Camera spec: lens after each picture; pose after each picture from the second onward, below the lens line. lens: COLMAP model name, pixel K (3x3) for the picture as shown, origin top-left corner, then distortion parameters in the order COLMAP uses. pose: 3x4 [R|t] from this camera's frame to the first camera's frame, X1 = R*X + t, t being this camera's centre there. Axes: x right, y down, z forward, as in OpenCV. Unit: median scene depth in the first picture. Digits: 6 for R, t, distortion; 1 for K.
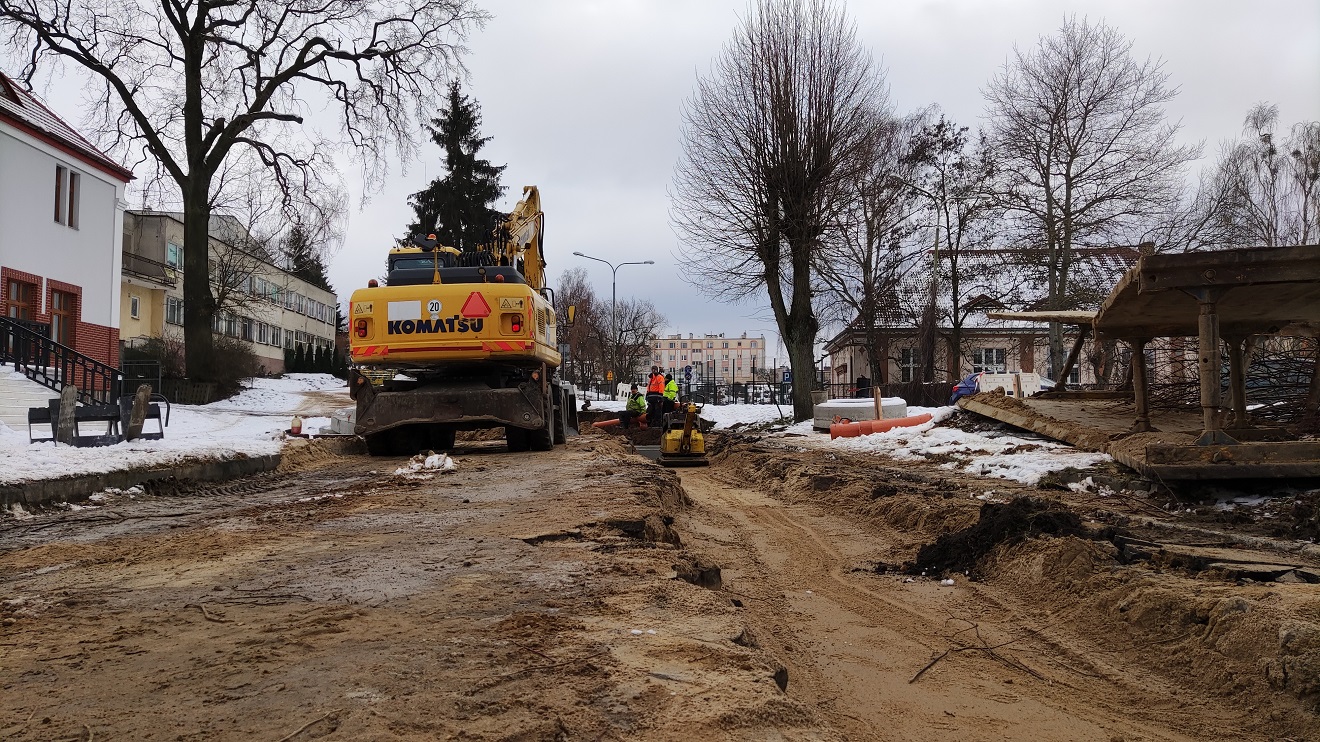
lens RADIAL K [[969.7, 0, 661.5], [0, 969.7, 375.8], [0, 0, 1]] dist [0.114106, -0.137988]
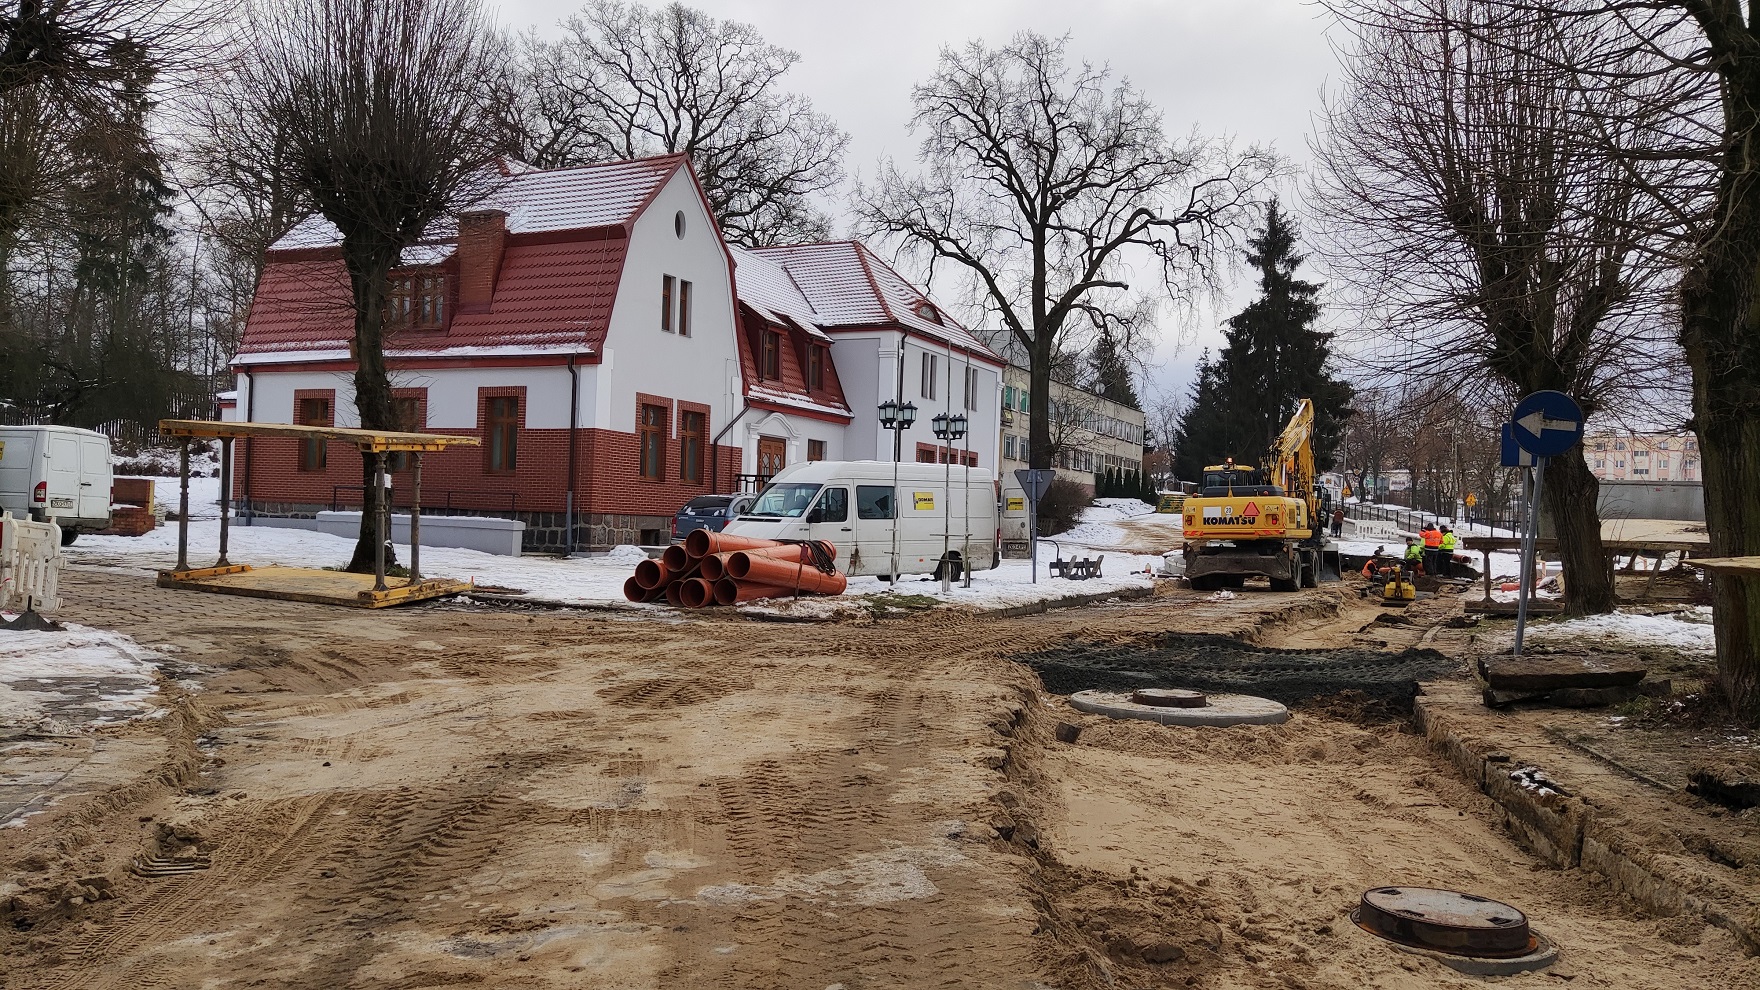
lens RADIAL K [[1293.0, 0, 882.1], [0, 1293.0, 501.4], [0, 0, 1]] dist [0.114106, -0.137988]
pose [[0.873662, 0.013003, -0.486359, 0.115442], [-0.004166, 0.999806, 0.019247, -0.039081], [0.486515, -0.014789, 0.873547, -0.432083]]
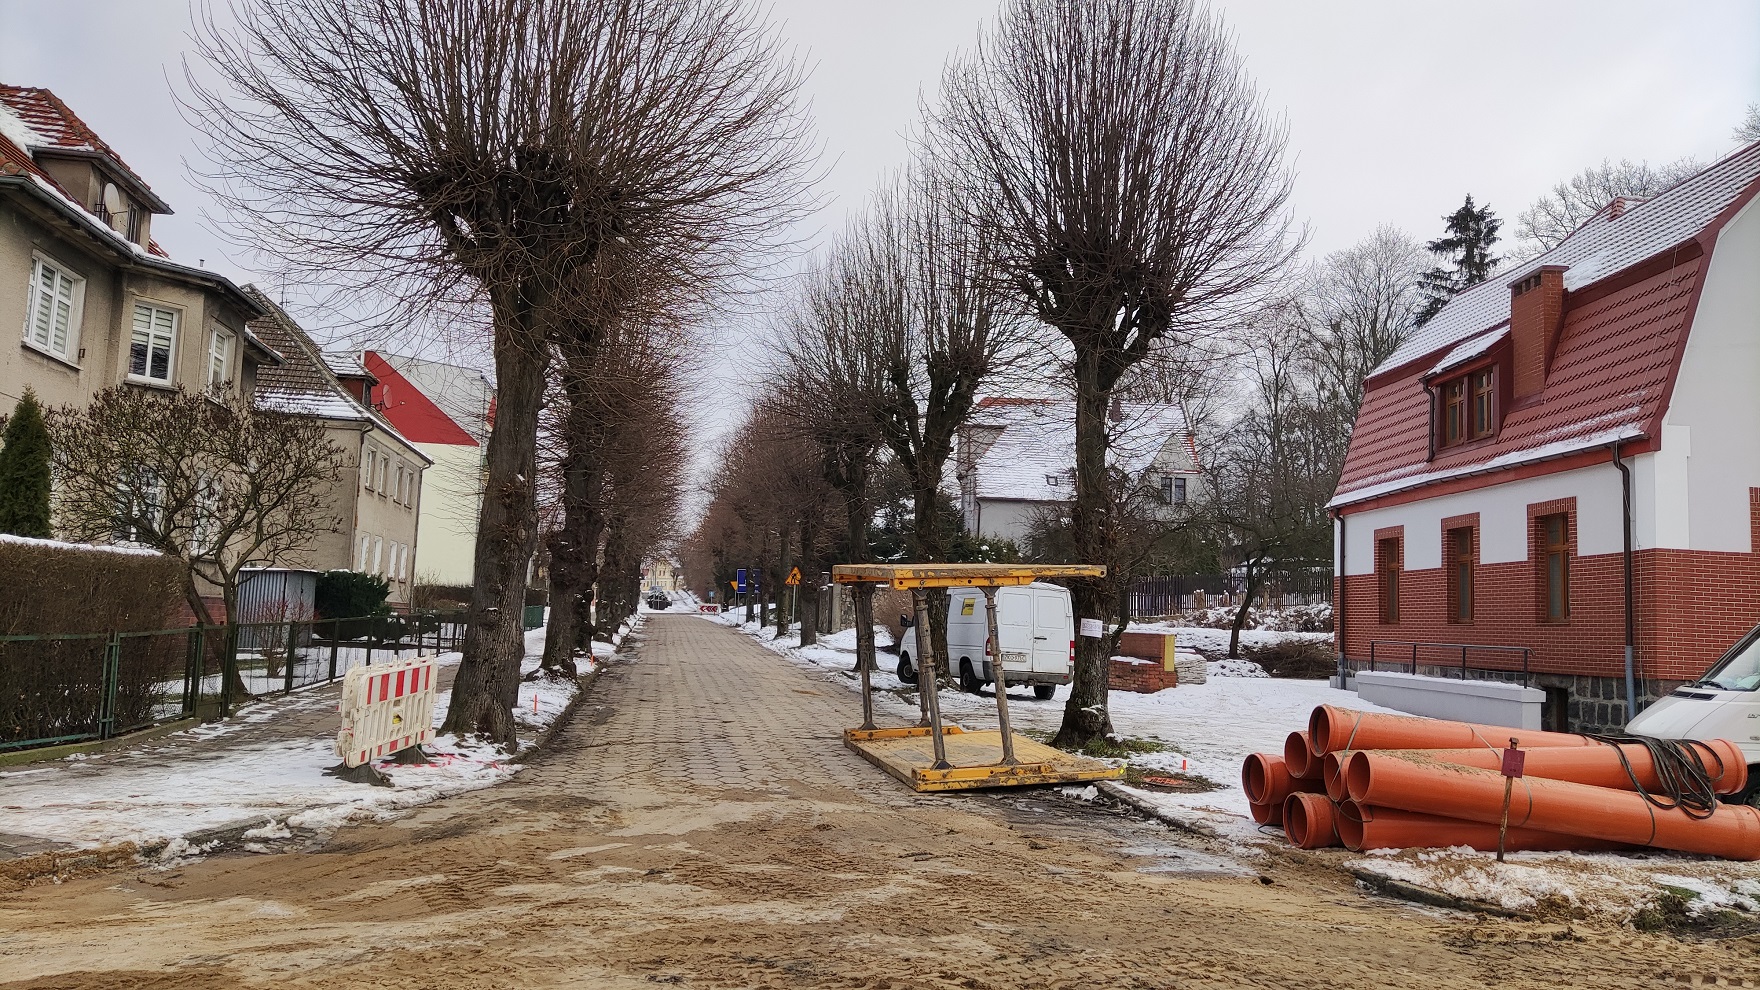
lens RADIAL K [[1293.0, 0, 882.1], [0, 1293.0, 501.4], [0, 0, 1]] dist [0.114106, -0.137988]
pose [[0.011601, -0.106592, -0.994235, 0.100219], [0.009846, 0.994266, -0.106480, -0.033752], [0.999884, -0.008554, 0.012584, -0.164733]]
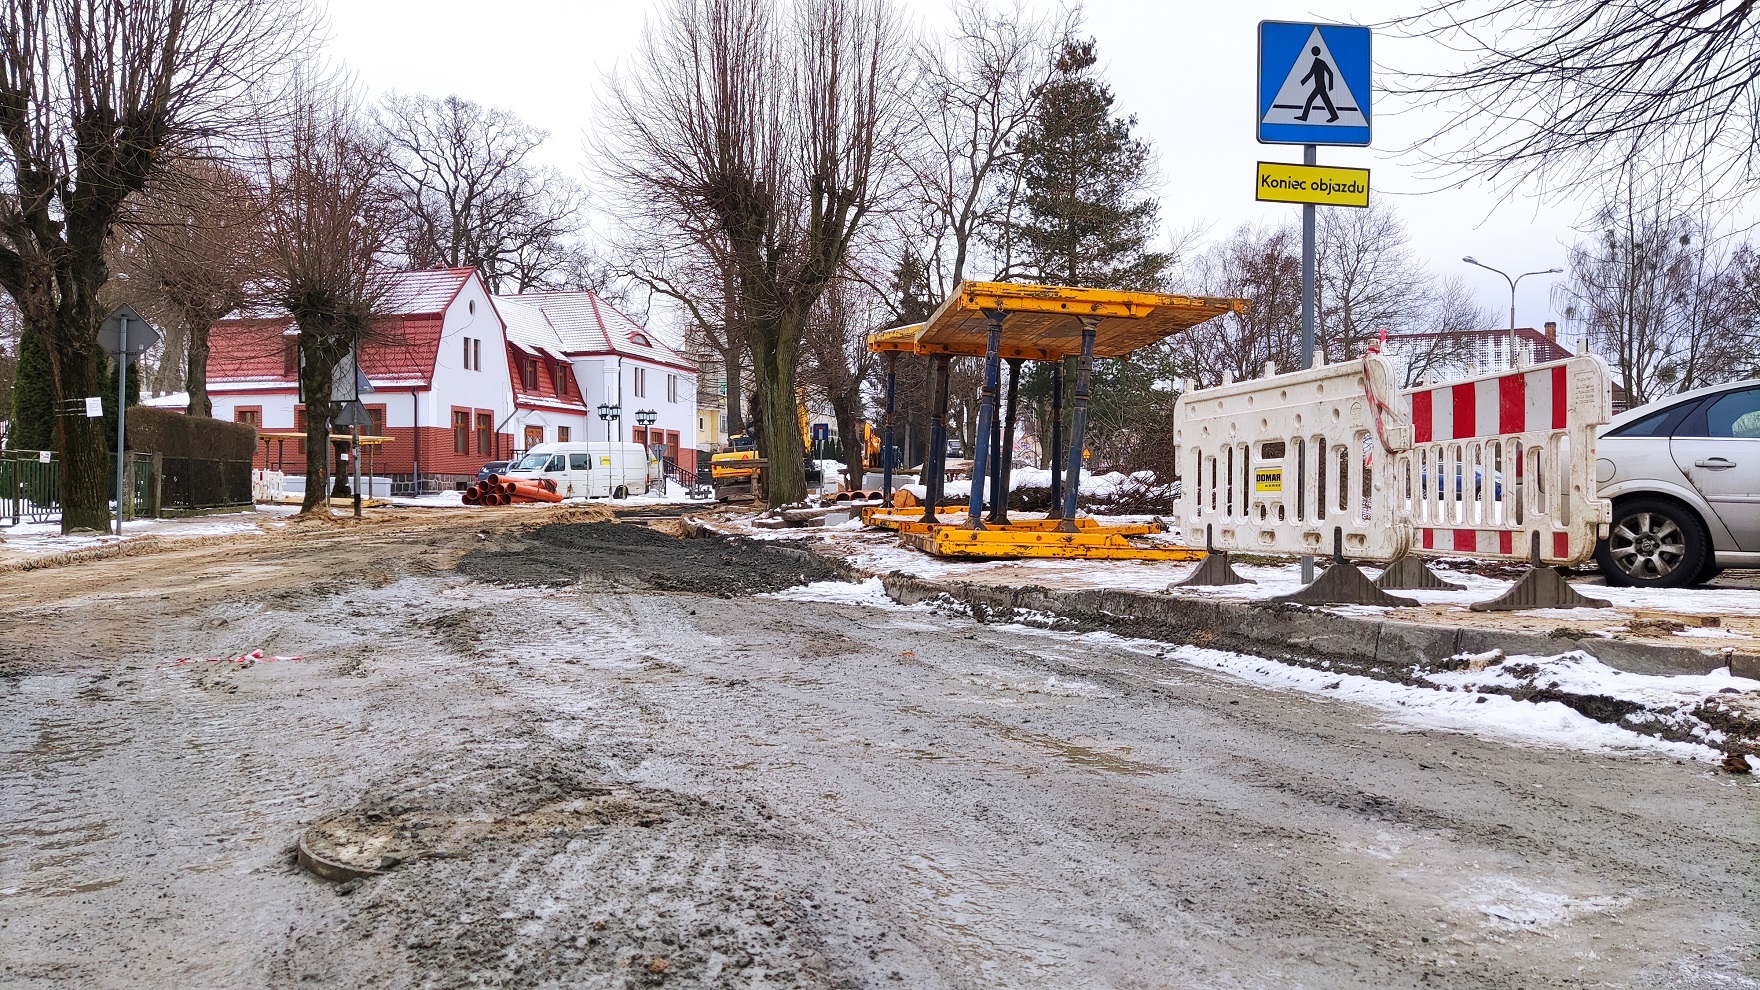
lens RADIAL K [[1293.0, 0, 882.1], [0, 1293.0, 501.4], [0, 0, 1]] dist [0.114106, -0.137988]
pose [[0.940105, -0.004061, -0.340861, 0.507175], [0.021005, 0.998719, 0.046035, -0.040722], [0.340238, -0.050438, 0.938986, -0.970139]]
